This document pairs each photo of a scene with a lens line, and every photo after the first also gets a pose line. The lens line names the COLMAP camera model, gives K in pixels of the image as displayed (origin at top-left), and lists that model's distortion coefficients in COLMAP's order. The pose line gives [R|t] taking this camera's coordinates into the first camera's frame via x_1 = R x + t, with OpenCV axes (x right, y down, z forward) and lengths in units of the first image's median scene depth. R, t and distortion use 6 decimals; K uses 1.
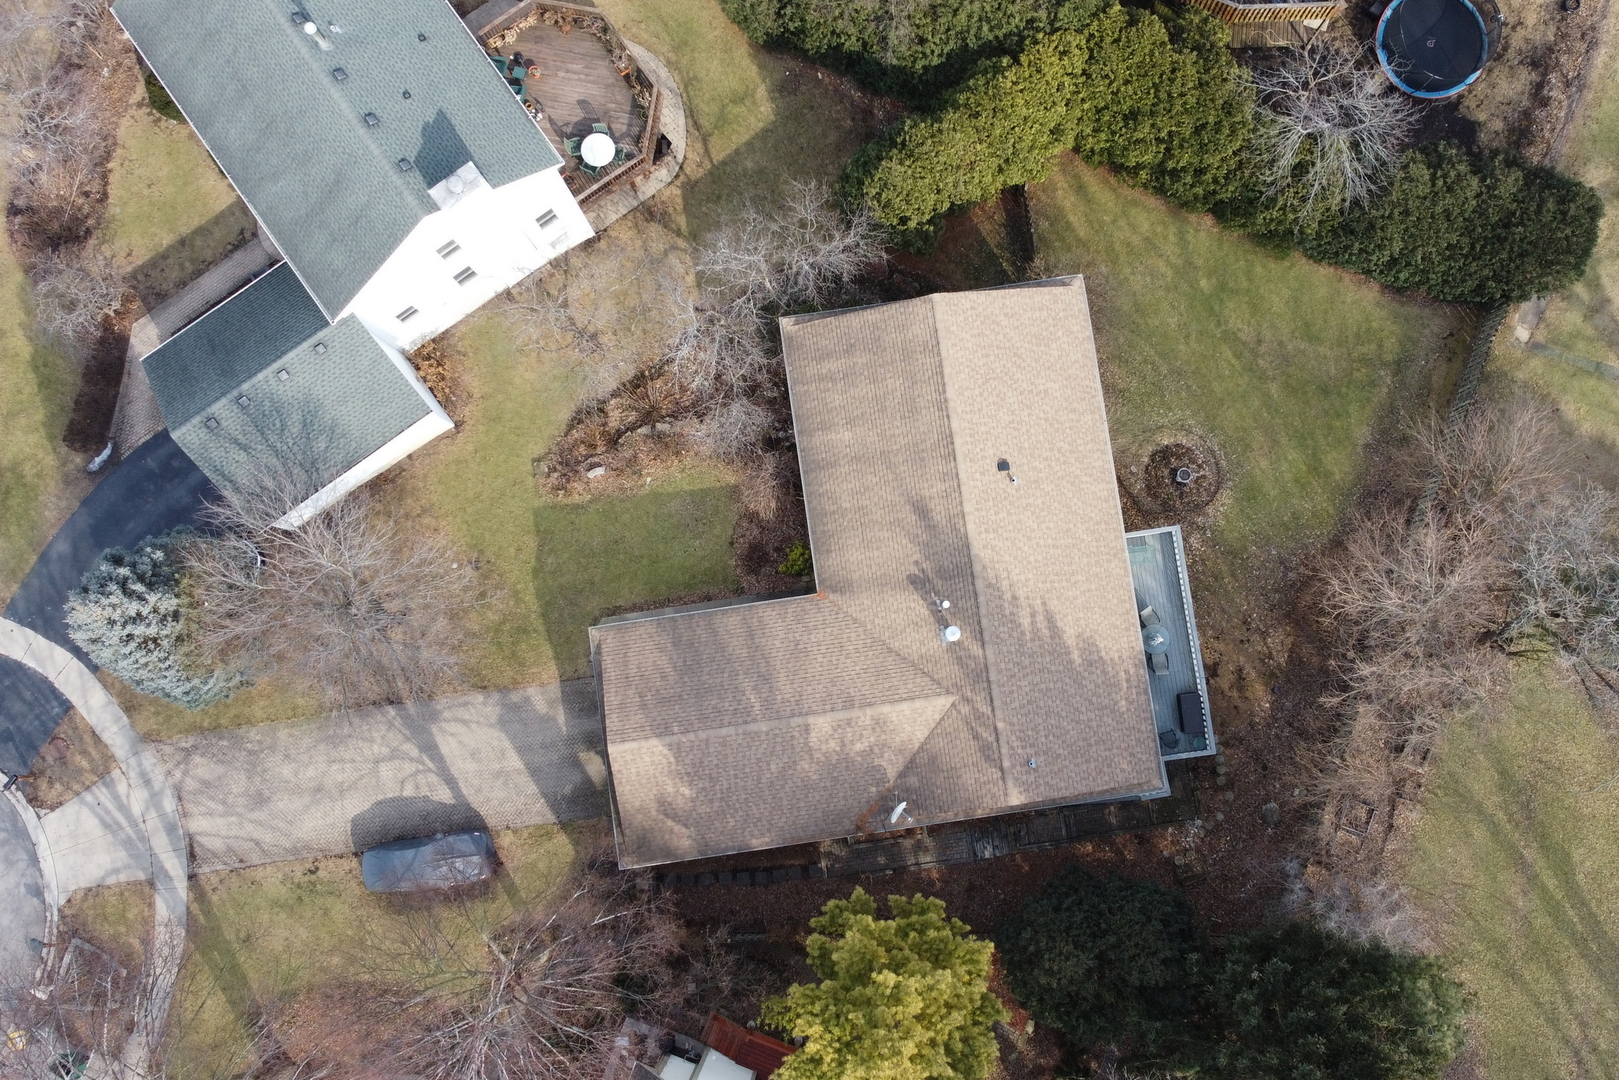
lens RADIAL K [[1382.1, 0, 809.5], [0, 1382.1, 540.0], [0, 0, 1]] dist [0.007932, 0.004243]
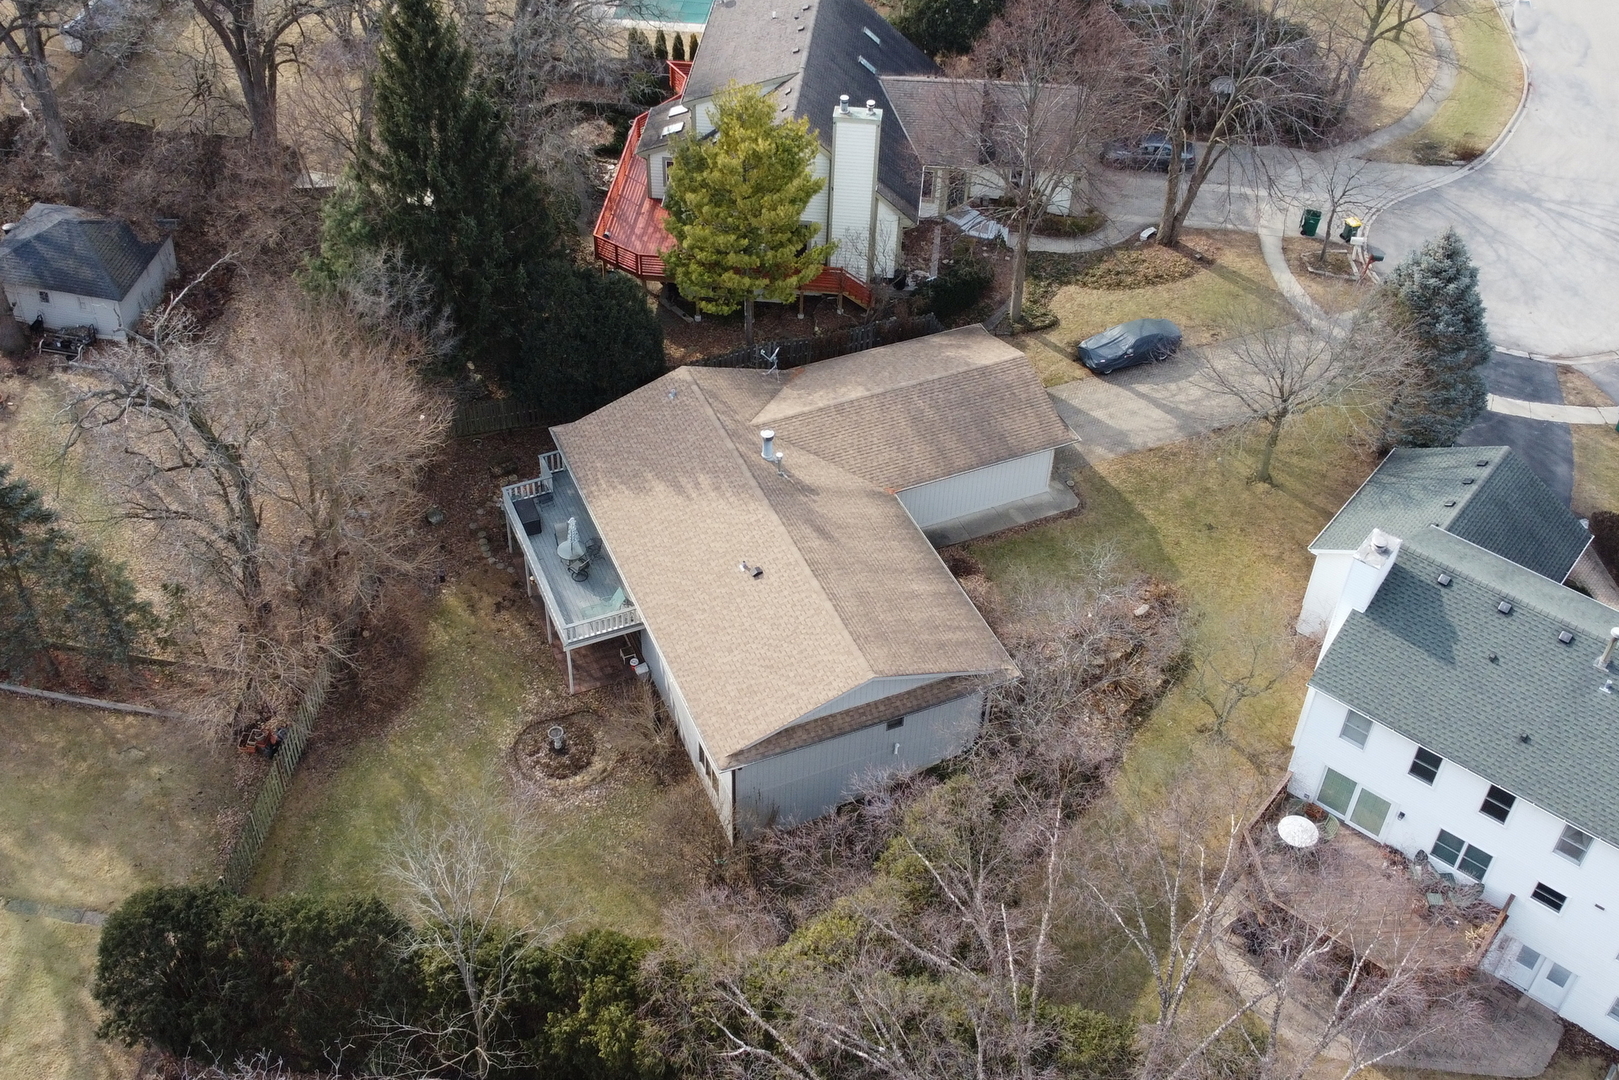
lens RADIAL K [[1553.9, 0, 814.2], [0, 1553.9, 486.1], [0, 0, 1]] dist [0.000094, -0.000257]
pose [[-0.963127, 0.191956, -0.188517, 0.273586], [-0.267042, -0.596681, 0.756743, -0.799649], [0.032777, 0.779182, 0.625941, 0.226025]]
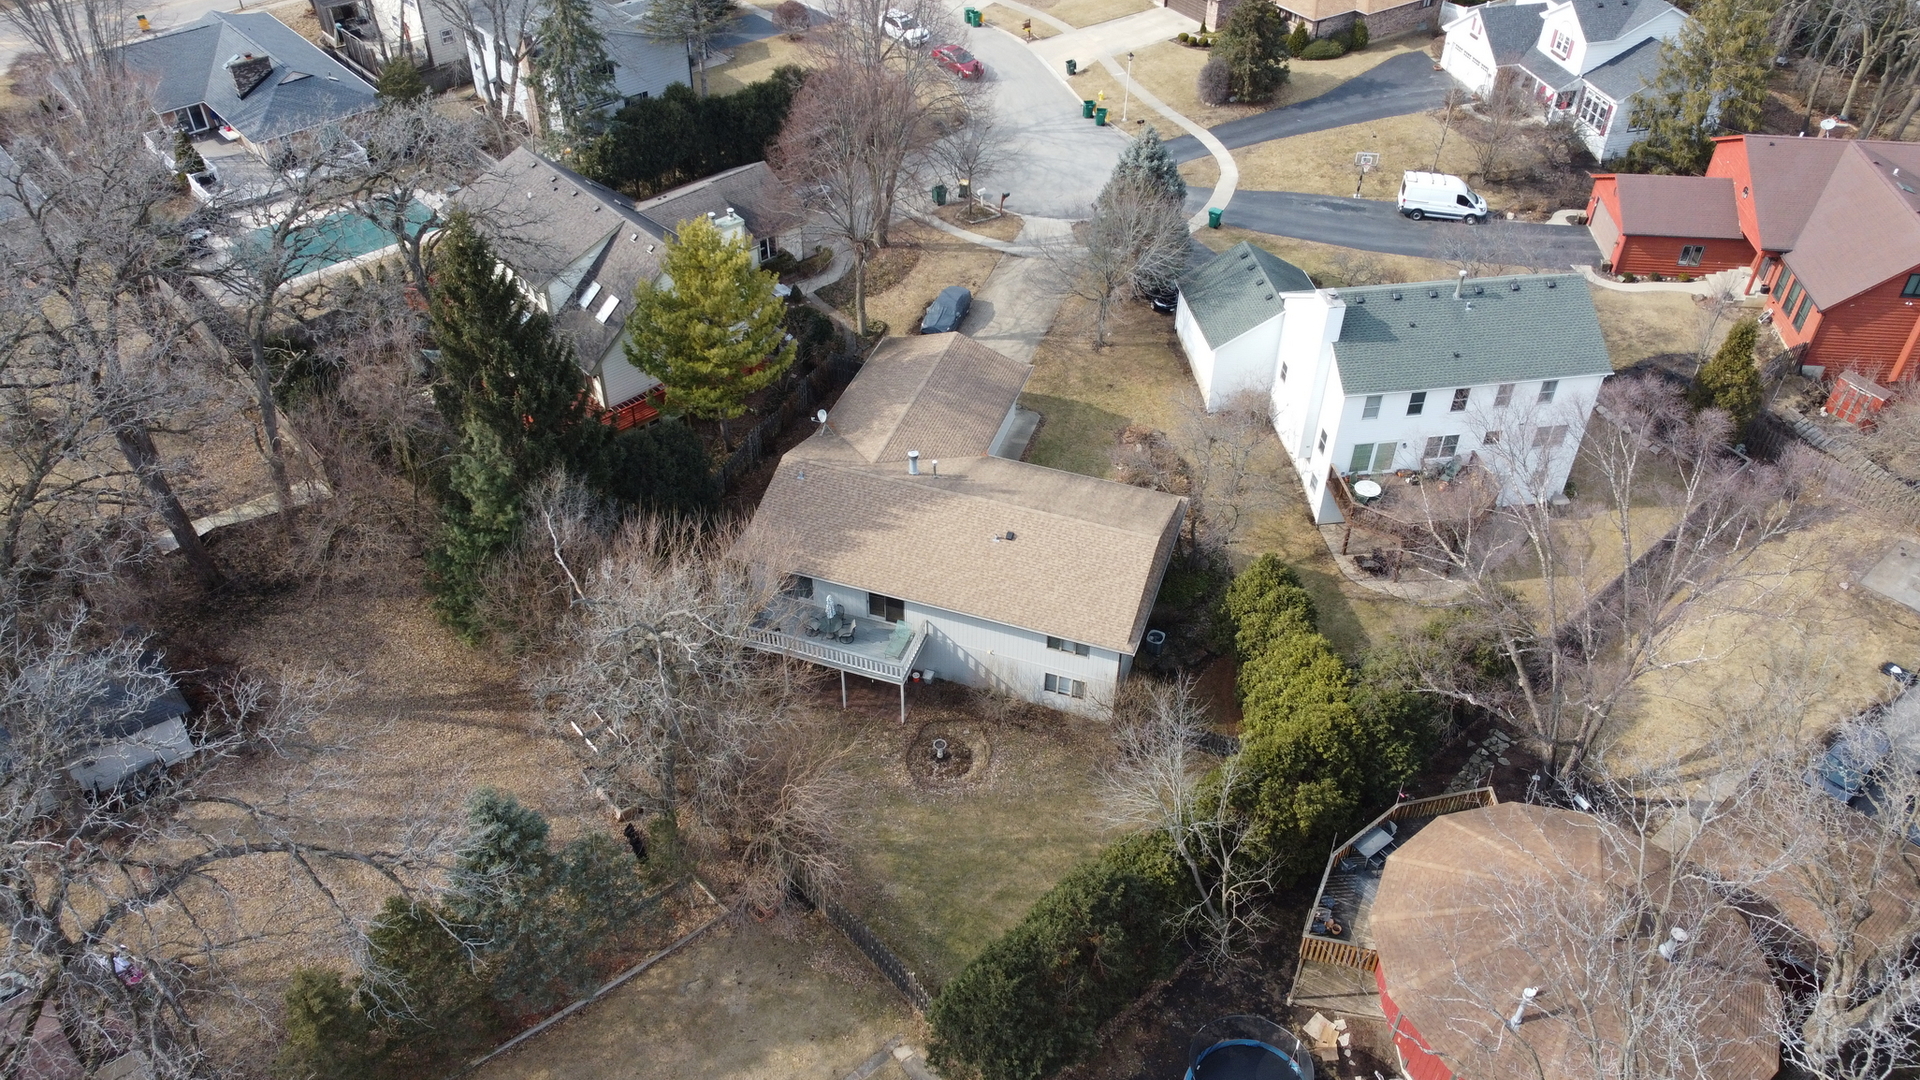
lens RADIAL K [[1331.4, 0, 960.0], [0, 1331.4, 540.0], [0, 0, 1]] dist [0.000309, 0.000342]
pose [[-0.458125, 0.610827, -0.645765, 0.861792], [-0.885995, -0.255225, 0.387135, -0.439628], [0.071657, 0.749500, 0.658114, 0.184453]]
